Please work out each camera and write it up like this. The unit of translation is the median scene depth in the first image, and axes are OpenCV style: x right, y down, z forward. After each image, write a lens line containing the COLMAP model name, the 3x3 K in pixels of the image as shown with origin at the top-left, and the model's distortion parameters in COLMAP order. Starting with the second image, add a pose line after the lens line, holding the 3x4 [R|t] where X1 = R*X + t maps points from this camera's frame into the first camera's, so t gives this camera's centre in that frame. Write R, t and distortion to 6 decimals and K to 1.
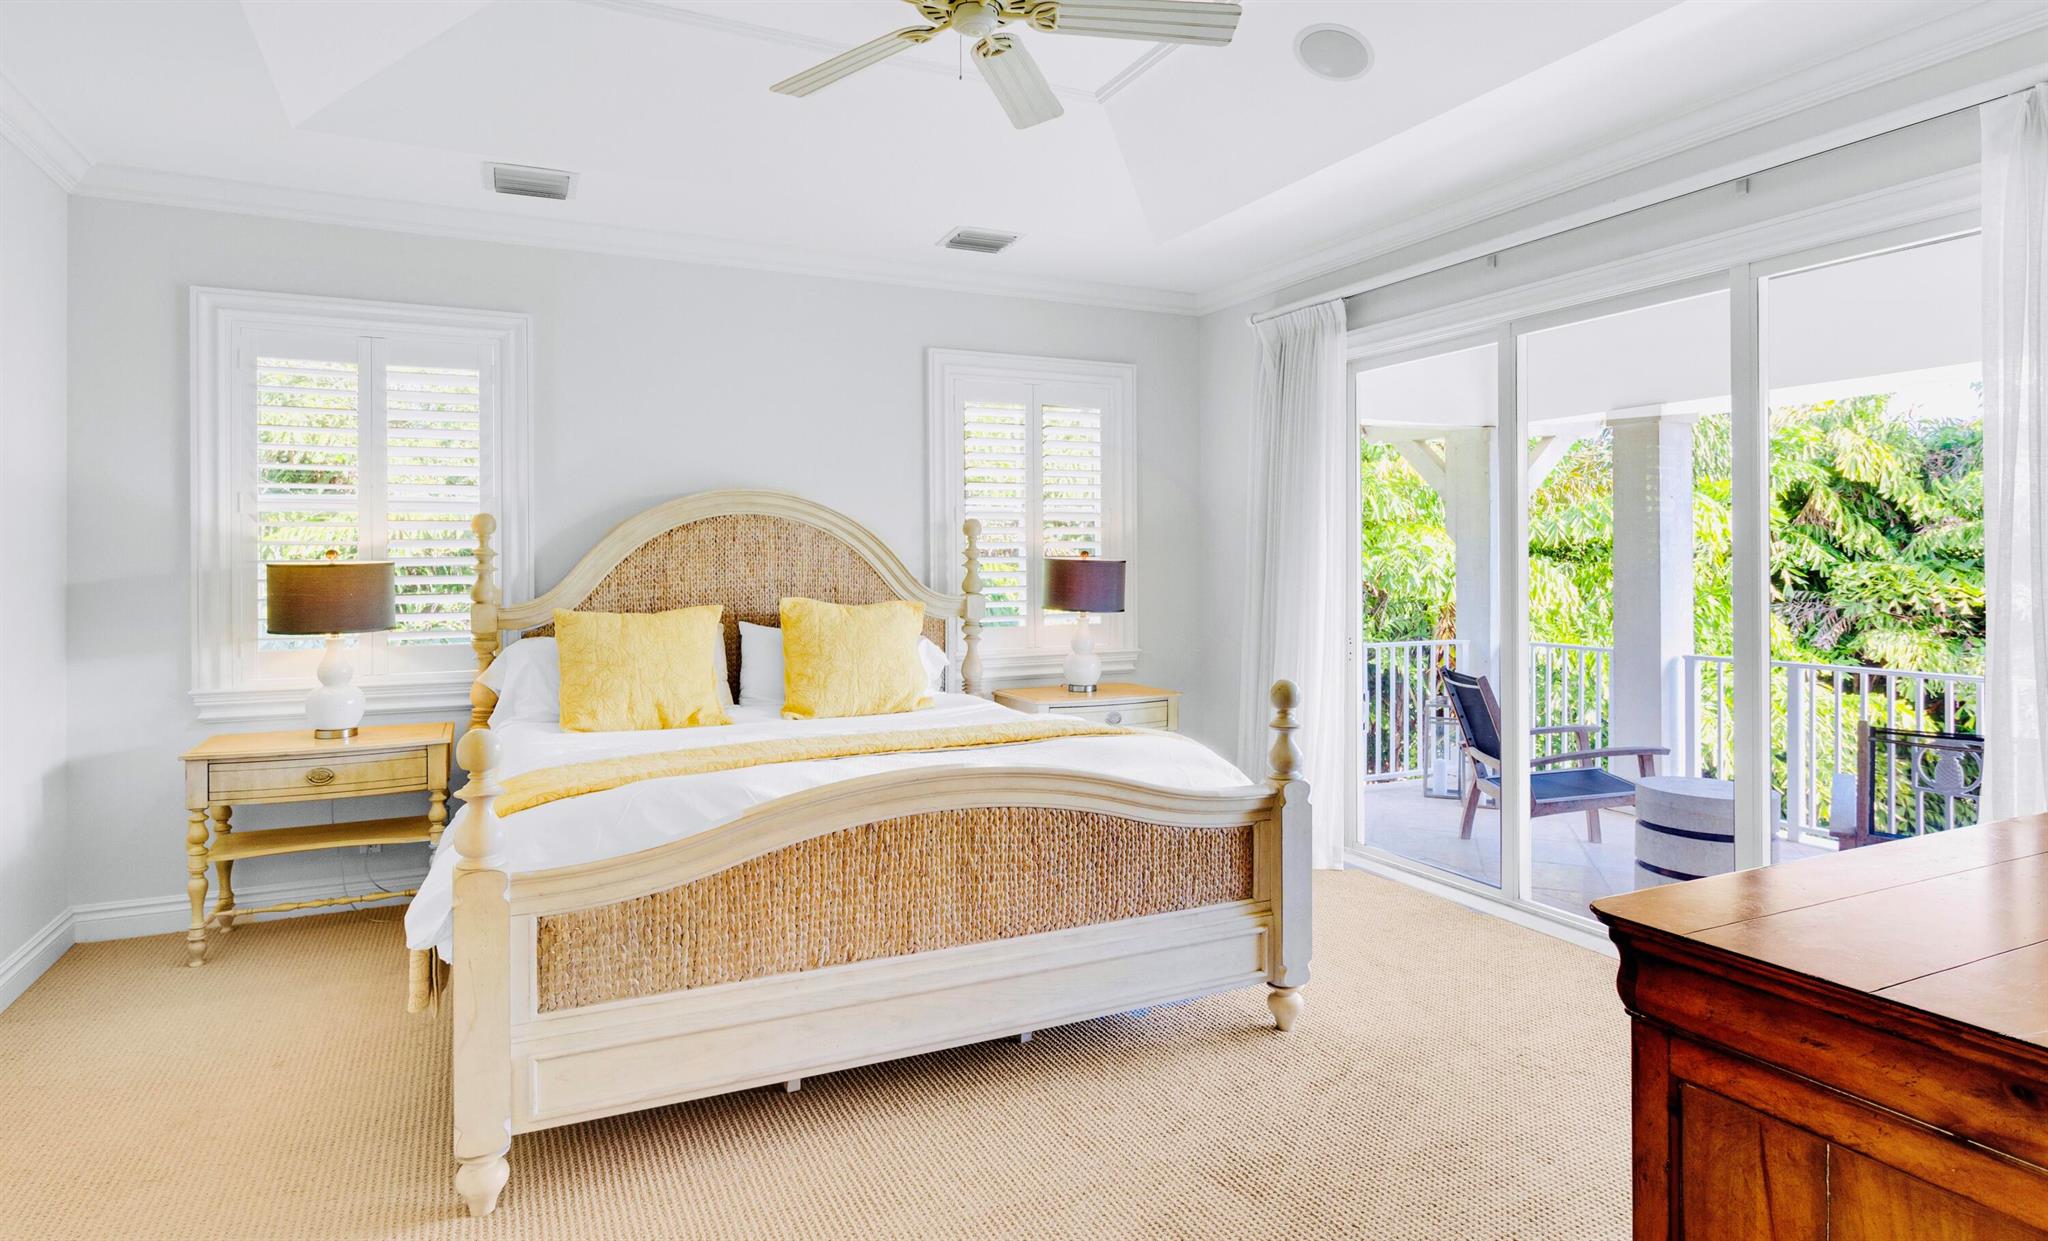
lens RADIAL K [[1128.9, 0, 1010.5], [0, 1128.9, 572.6], [0, 0, 1]] dist [-0.002495, 0.001078]
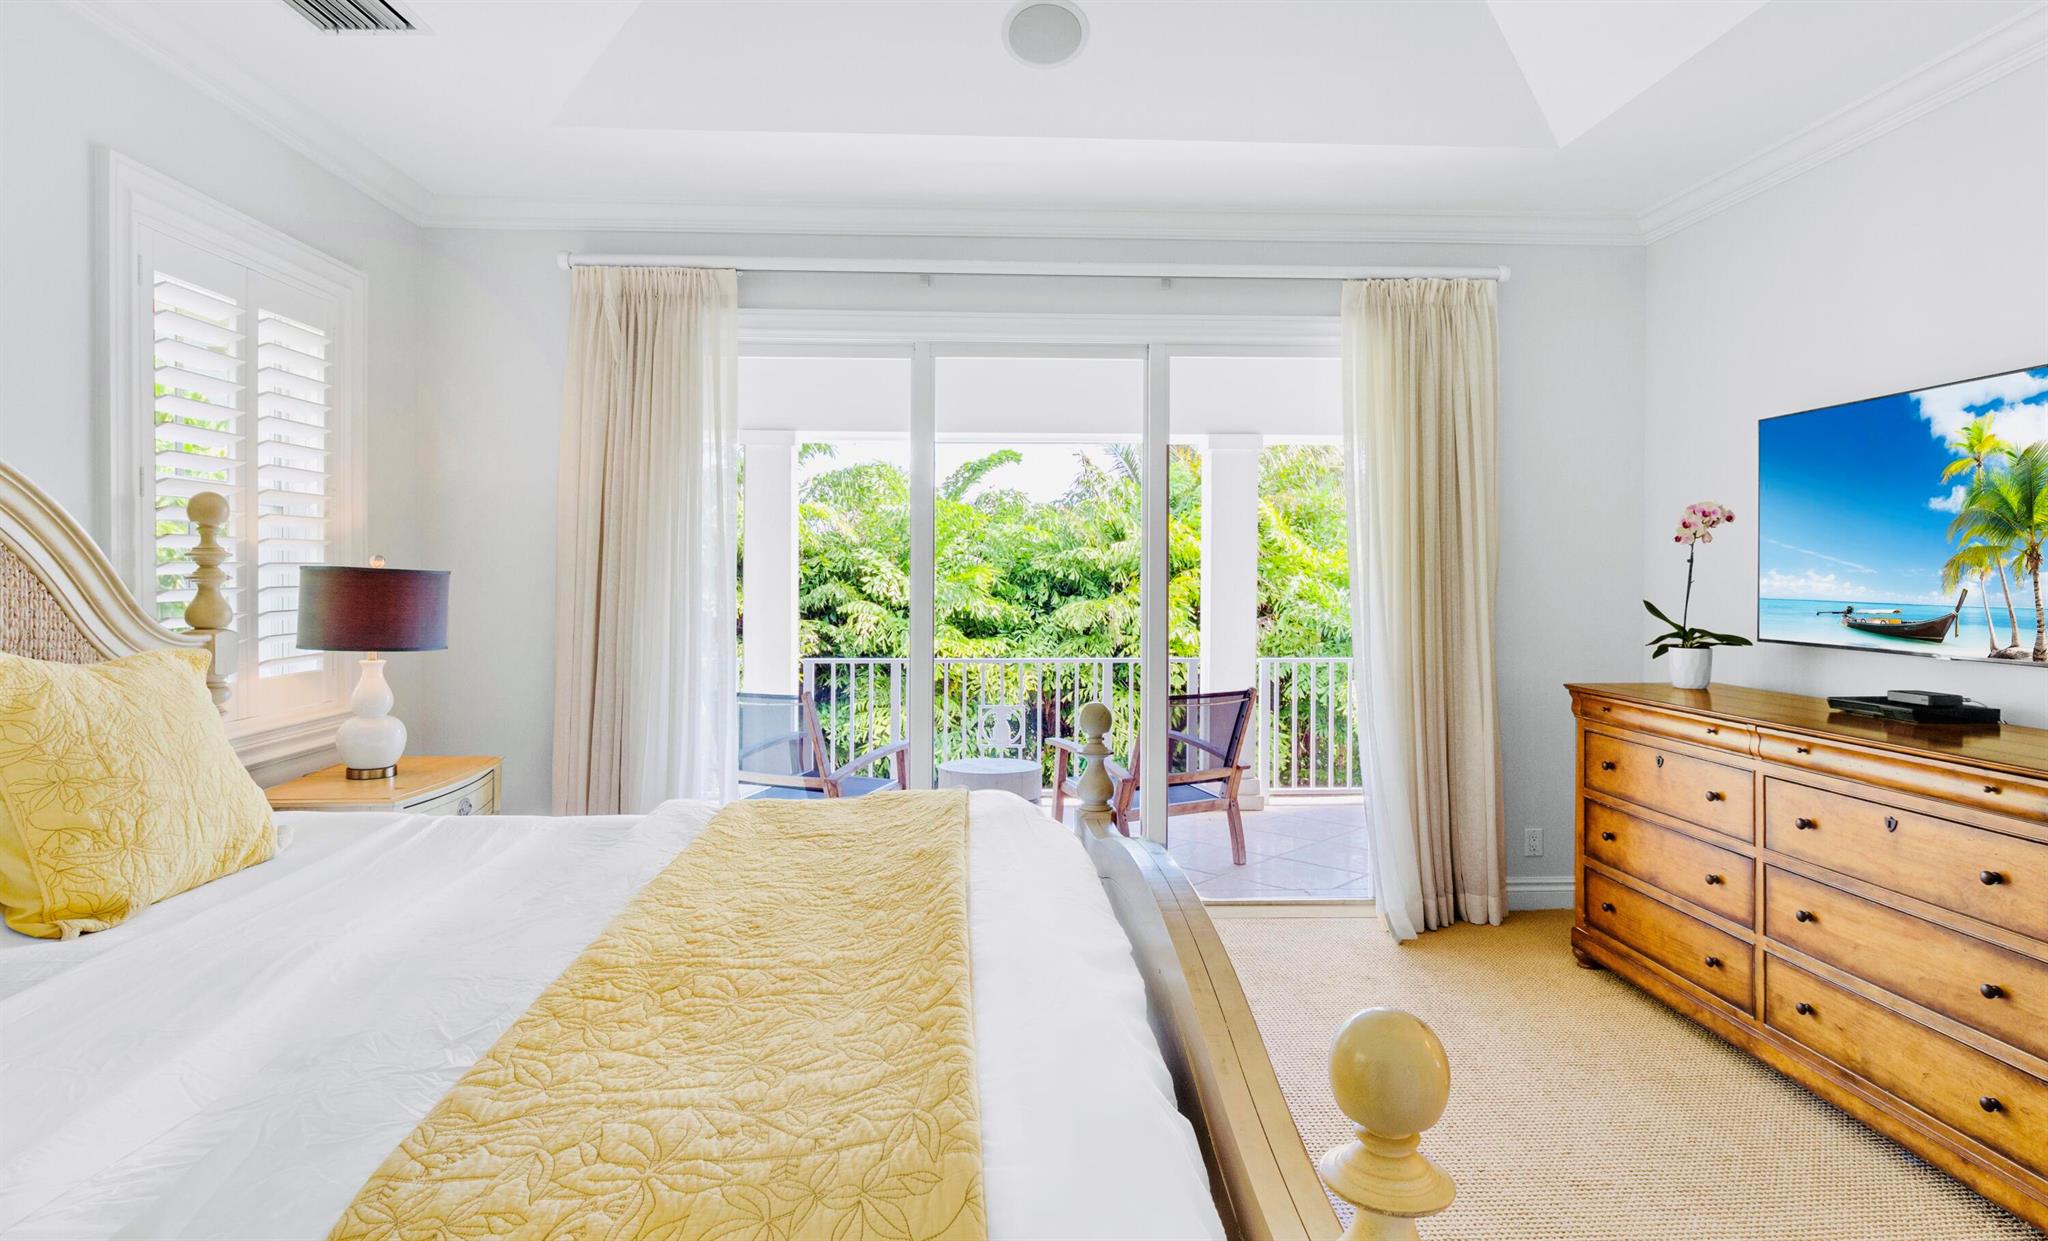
lens RADIAL K [[1128.9, 0, 1017.2], [0, 1128.9, 621.6], [0, 0, 1]] dist [-0.002495, 0.001078]
pose [[0.397026, -0.033049, 0.917212, -0.412913], [-0.003863, 0.999282, 0.037679, -0.008298], [-0.917799, -0.018502, 0.396613, 0.458245]]
